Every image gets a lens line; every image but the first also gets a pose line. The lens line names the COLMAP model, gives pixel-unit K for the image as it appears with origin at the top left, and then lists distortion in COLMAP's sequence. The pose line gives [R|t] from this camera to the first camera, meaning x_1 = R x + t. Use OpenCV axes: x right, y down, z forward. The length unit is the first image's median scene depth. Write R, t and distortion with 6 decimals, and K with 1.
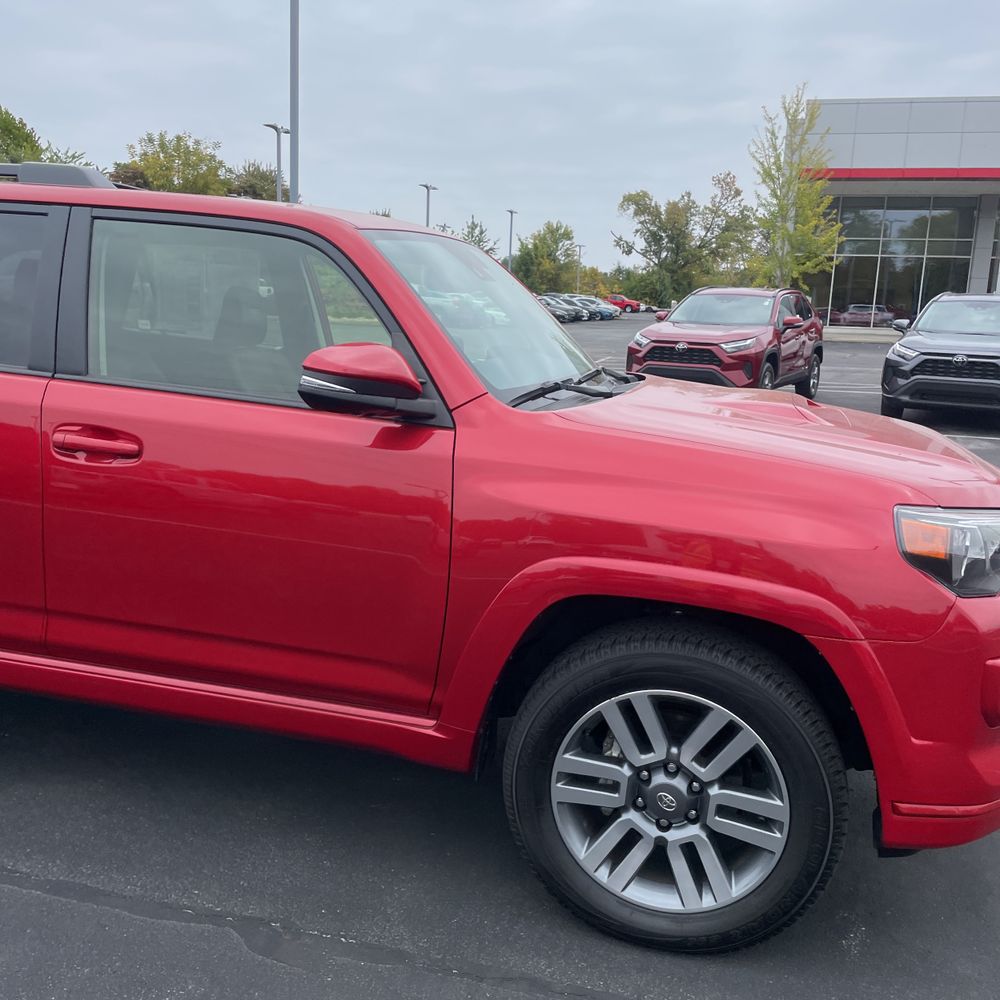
lens RADIAL K [[1010.7, 0, 494.7], [0, 1010.7, 498.9], [0, 0, 1]] dist [0.110864, -0.177843]
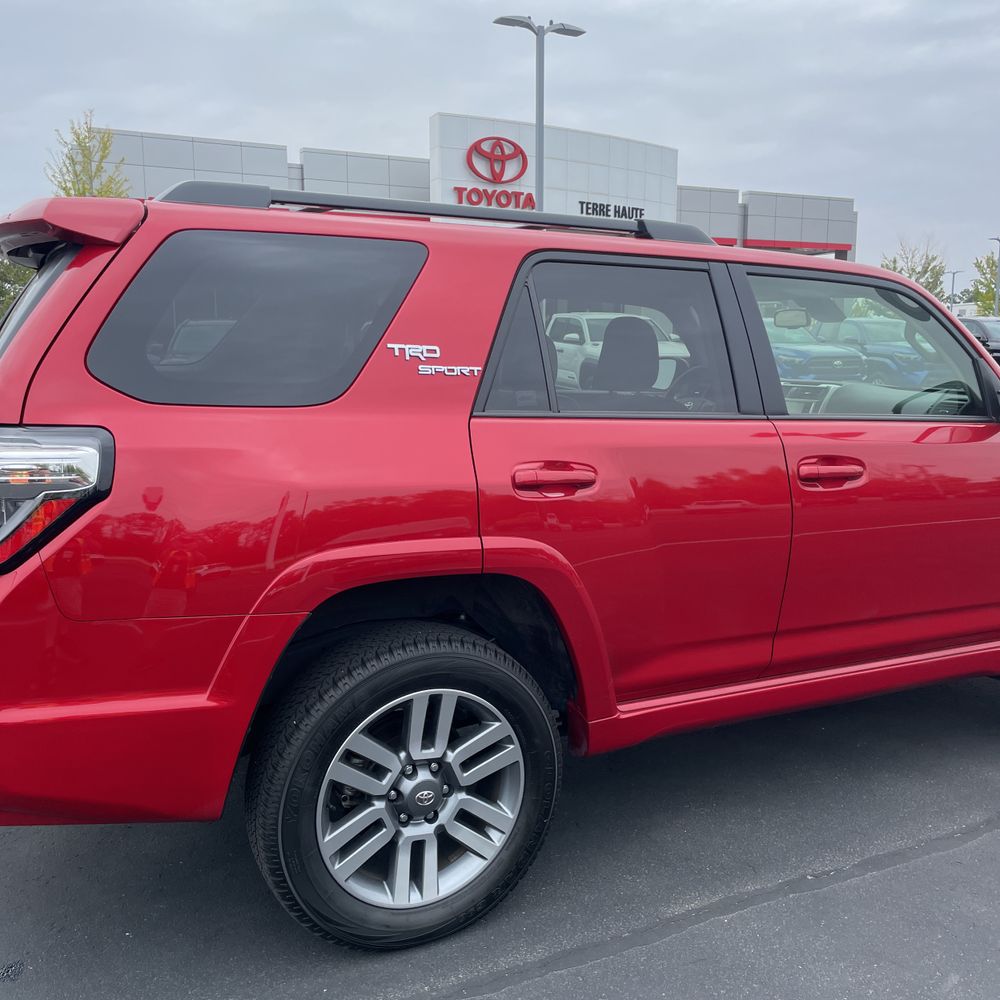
lens RADIAL K [[1015.6, 0, 514.5], [0, 1015.6, 488.0], [0, 0, 1]] dist [0.088721, -0.121343]
pose [[0.729791, -0.134136, 0.670382, -1.524969], [0.157934, 0.987118, 0.025581, -0.129488], [-0.665178, 0.087207, 0.741575, 0.418850]]
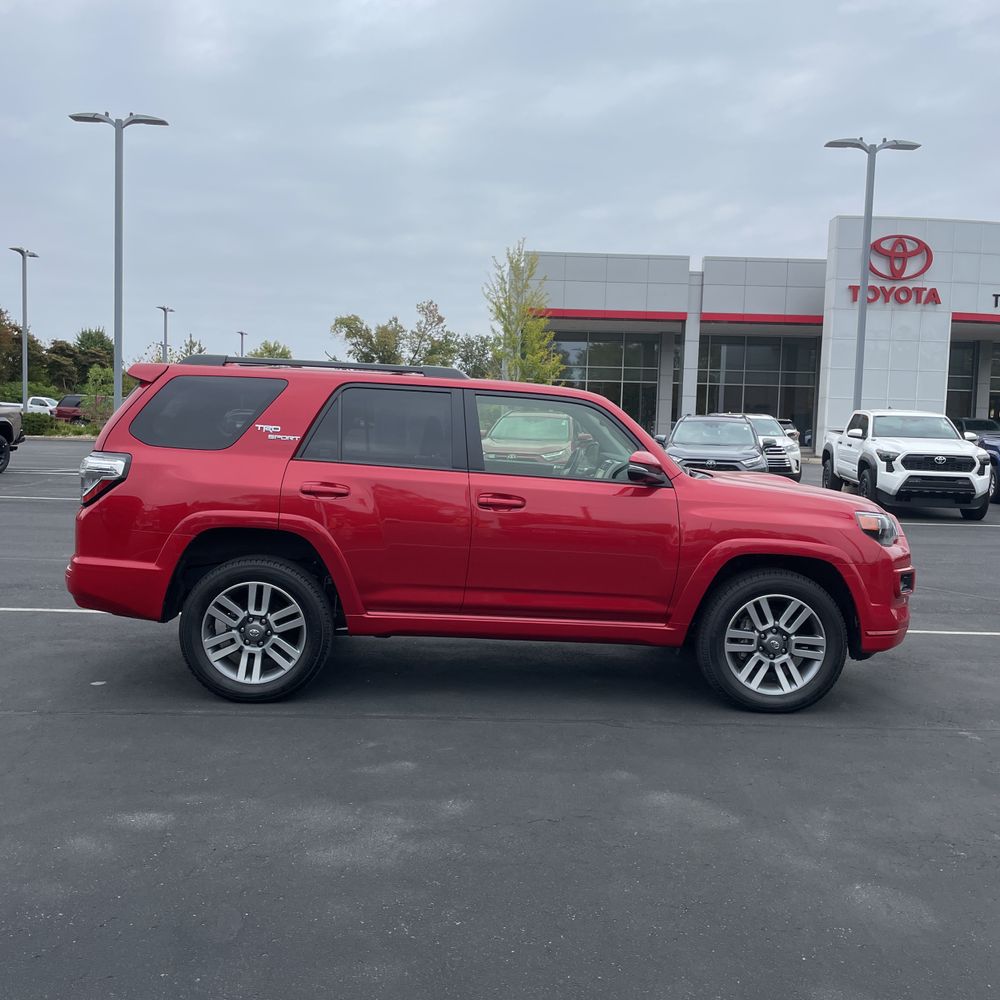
lens RADIAL K [[1015.9, 0, 505.7], [0, 1015.9, 498.2], [0, 0, 1]] dist [0.117787, -0.164989]
pose [[0.953896, -0.030918, 0.298542, -1.077316], [0.064194, 0.992679, -0.102307, 0.162469], [-0.293193, 0.116754, 0.948897, -1.046047]]
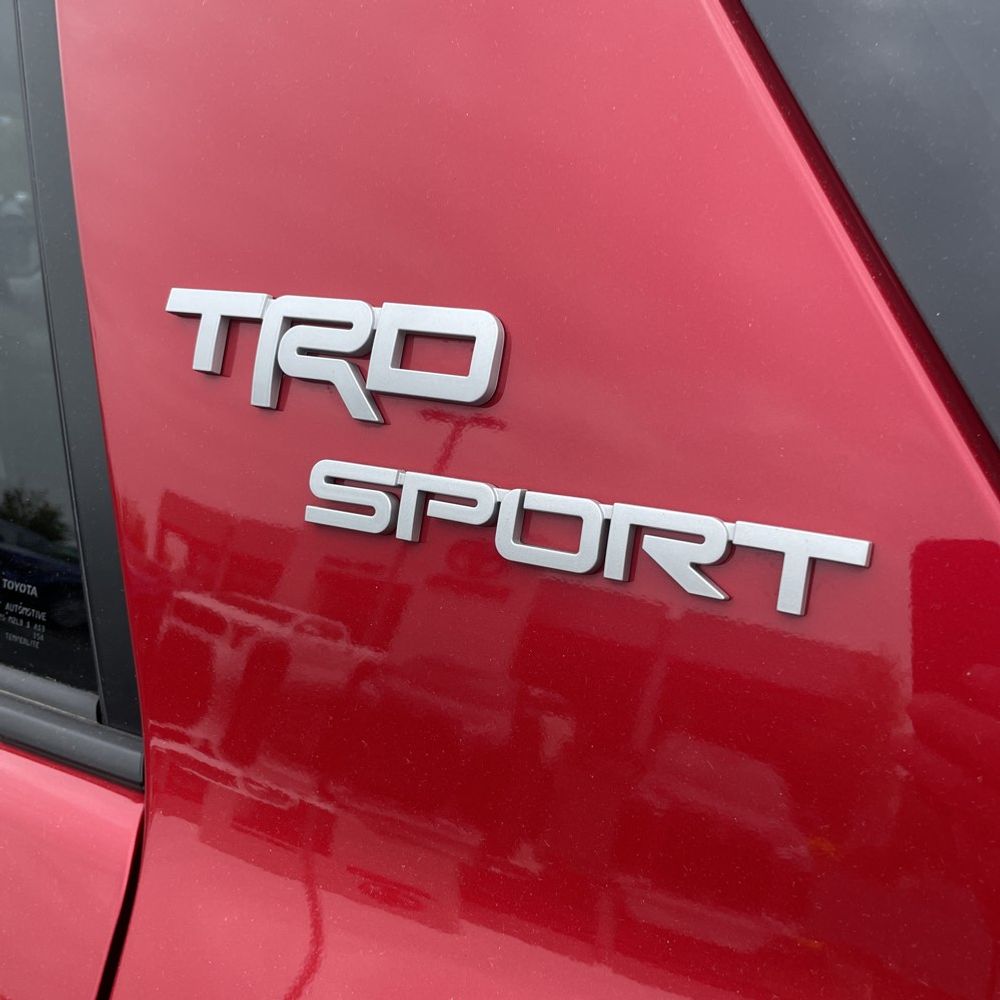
lens RADIAL K [[1023.4, 0, 500.0], [0, 1023.4, 495.6], [0, 0, 1]] dist [0.104355, -0.151837]
pose [[0.978138, -0.000557, -0.207956, -0.848176], [0.008316, 0.999301, 0.036439, -0.238615], [0.207790, -0.037371, 0.977459, 1.097185]]
